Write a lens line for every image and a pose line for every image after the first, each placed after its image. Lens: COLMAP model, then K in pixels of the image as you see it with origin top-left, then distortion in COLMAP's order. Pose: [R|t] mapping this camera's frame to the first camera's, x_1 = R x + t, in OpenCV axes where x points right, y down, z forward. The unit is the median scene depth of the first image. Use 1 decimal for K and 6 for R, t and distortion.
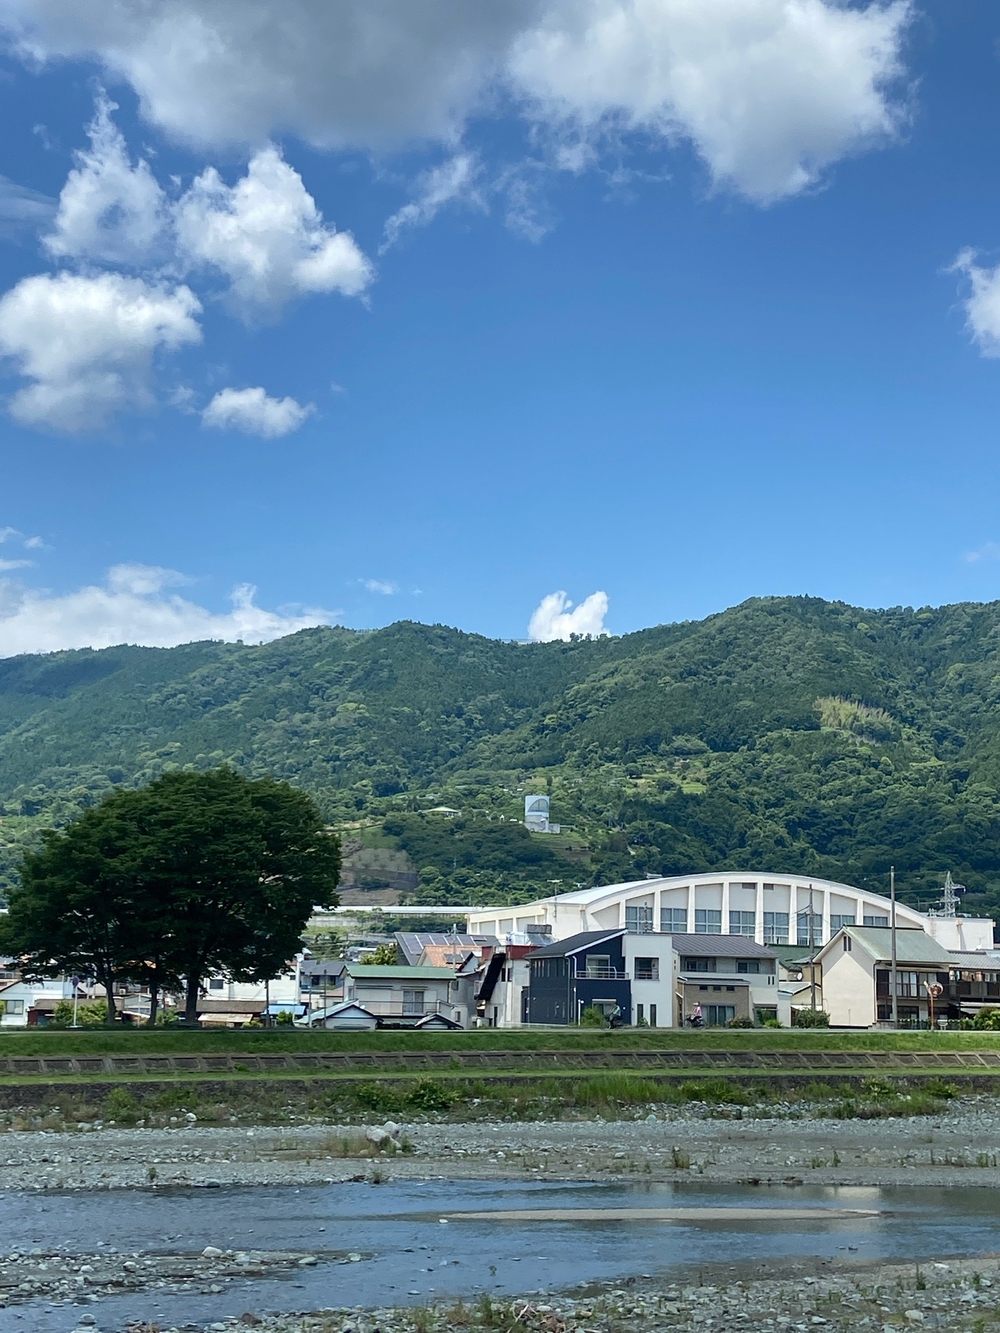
lens RADIAL K [[2074.5, 0, 500.0], [0, 2074.5, 666.5], [0, 0, 1]] dist [0.053308, 0.022566]
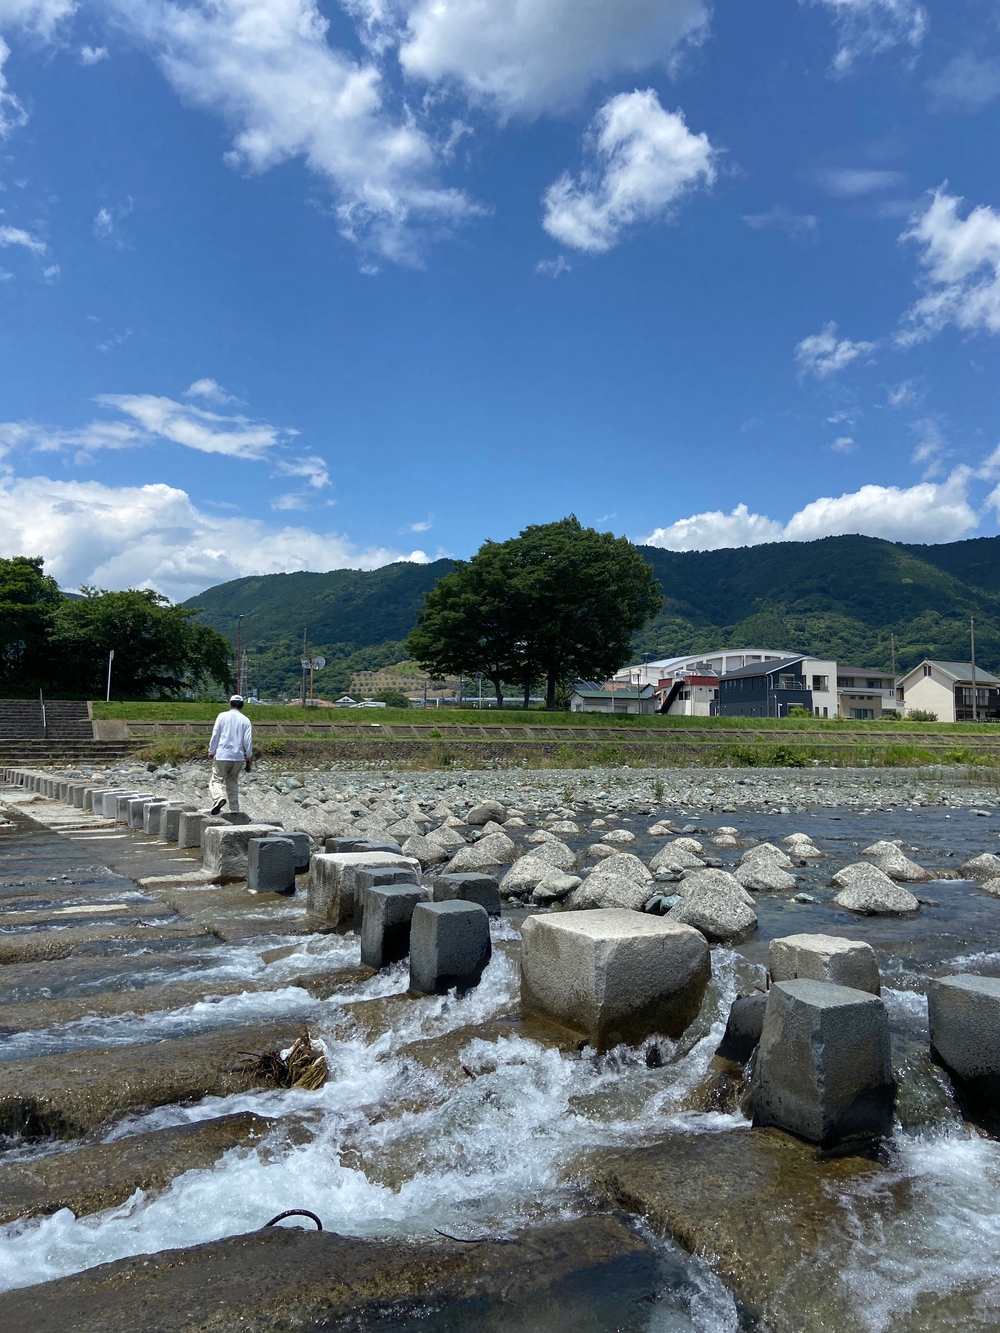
lens RADIAL K [[1011.5, 0, 500.0], [0, 1011.5, 666.5], [0, 0, 1]] dist [0.044824, -0.002076]
pose [[0.999789, -0.002640, 0.020360, -0.143853], [0.001045, 0.996956, 0.077953, 0.067736], [-0.020503, -0.077915, 0.996749, 0.257549]]
